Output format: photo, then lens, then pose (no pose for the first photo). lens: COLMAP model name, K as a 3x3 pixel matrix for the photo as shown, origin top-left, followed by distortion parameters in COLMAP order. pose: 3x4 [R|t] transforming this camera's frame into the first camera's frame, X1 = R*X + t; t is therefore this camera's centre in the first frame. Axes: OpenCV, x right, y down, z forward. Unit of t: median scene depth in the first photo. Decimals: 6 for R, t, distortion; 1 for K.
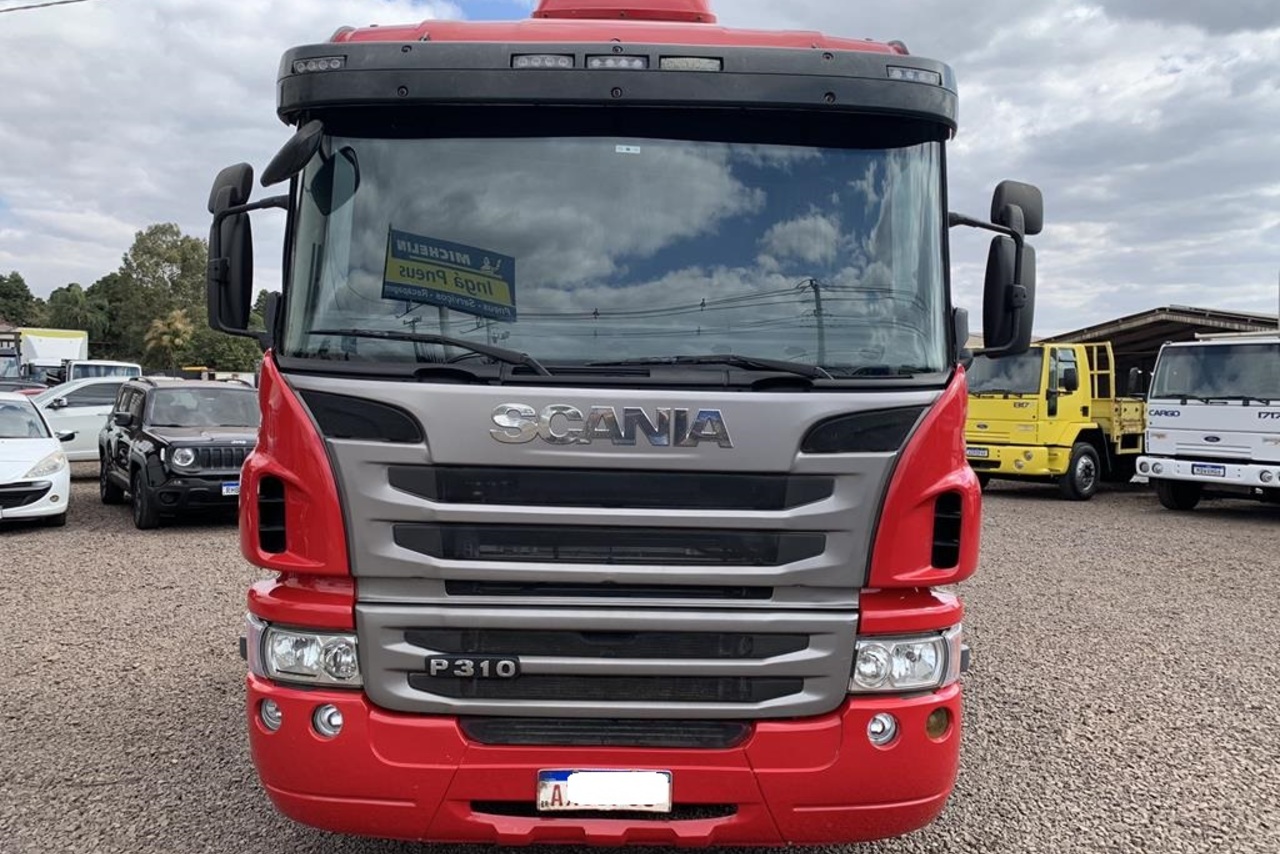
lens RADIAL K [[1033.1, 0, 630.7], [0, 1033.1, 430.9], [0, 0, 1]] dist [0.029234, -0.026093]
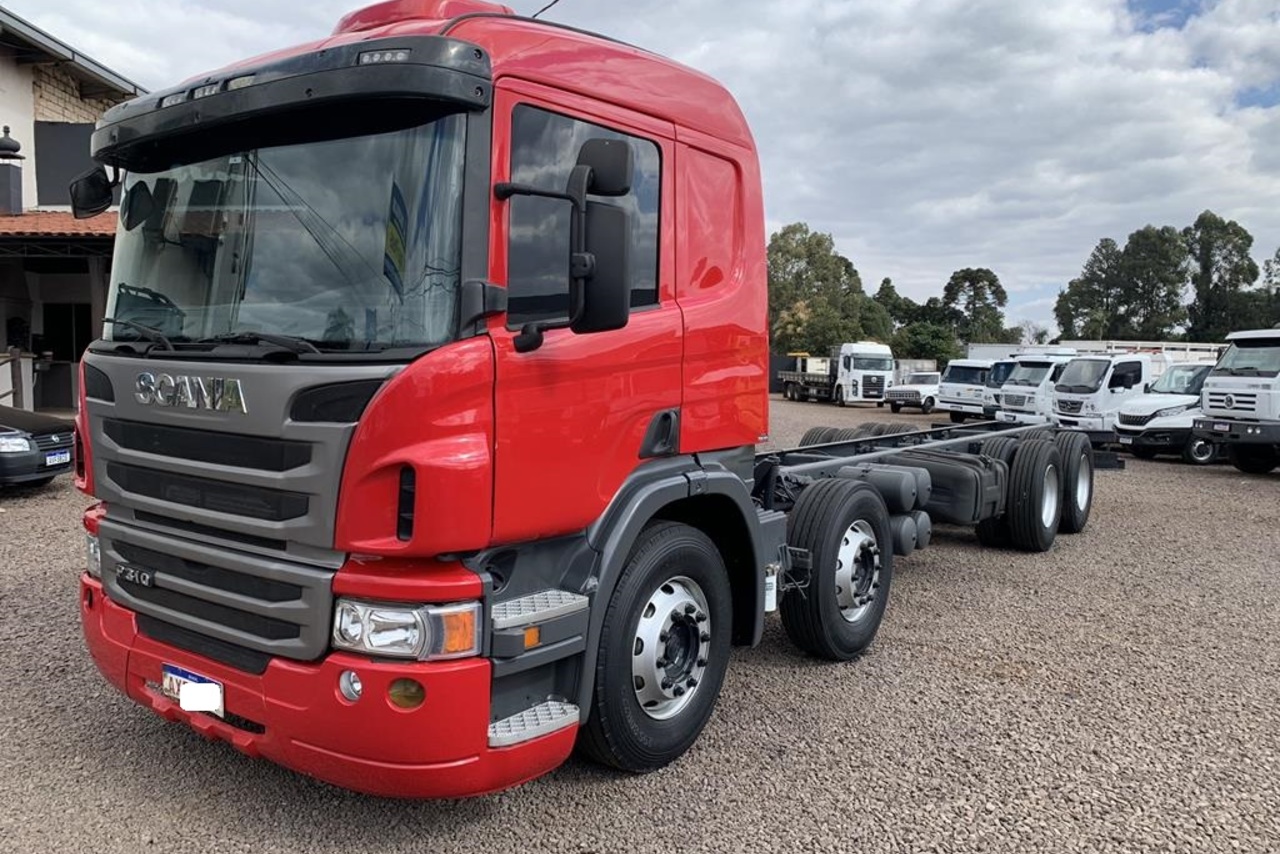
lens RADIAL K [[1033.1, 0, 639.4], [0, 1033.1, 432.9], [0, 0, 1]] dist [0.029234, -0.026093]
pose [[0.783507, 0.042806, -0.619907, 0.138230], [-0.033578, 0.999083, 0.026548, -0.000866], [0.620475, 0.000015, 0.784226, 0.044109]]
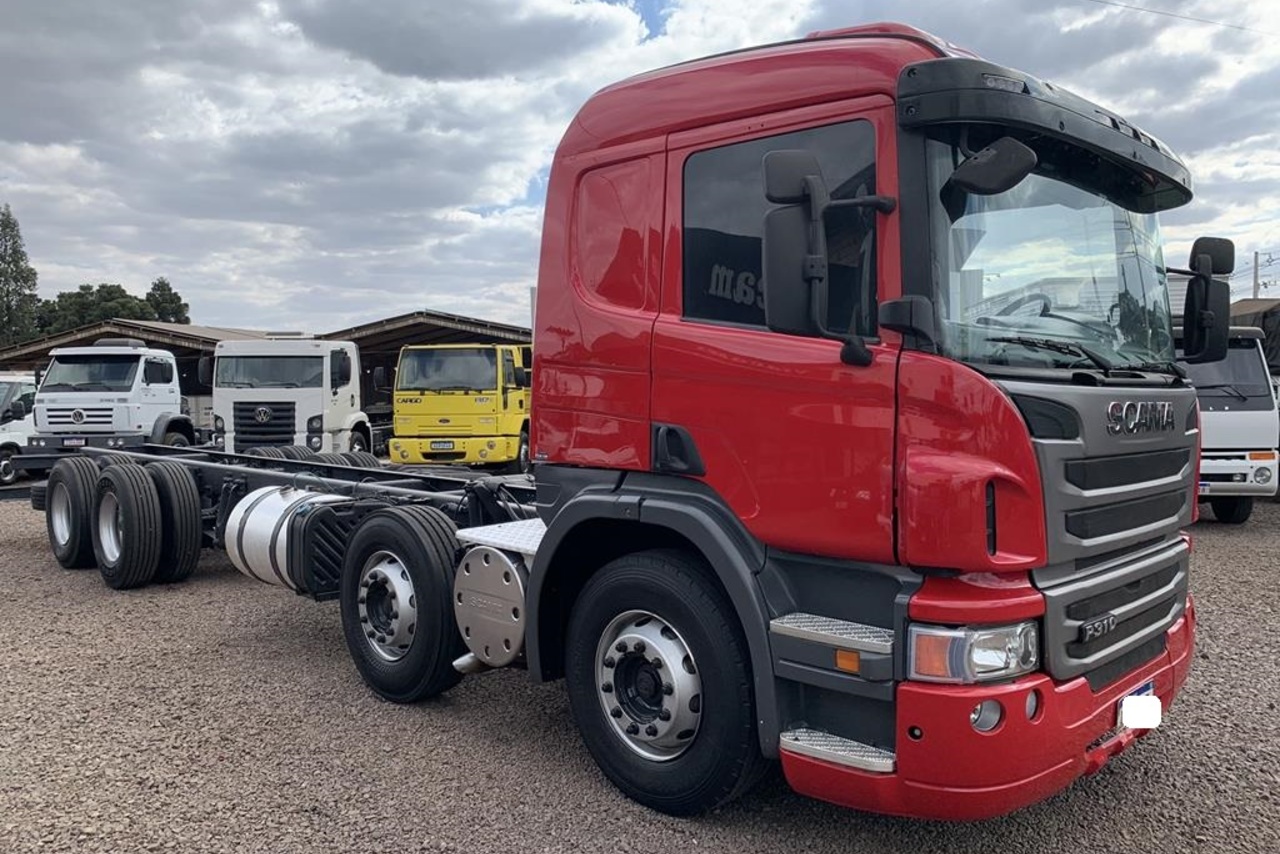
lens RADIAL K [[1033.1, 0, 650.5], [0, 1033.1, 364.0], [0, 0, 1]] dist [0.029234, -0.026093]
pose [[0.682081, -0.000064, 0.731277, -0.141134], [0.044114, 0.998182, -0.041059, -0.004623], [-0.729945, 0.060265, 0.680844, 0.056749]]
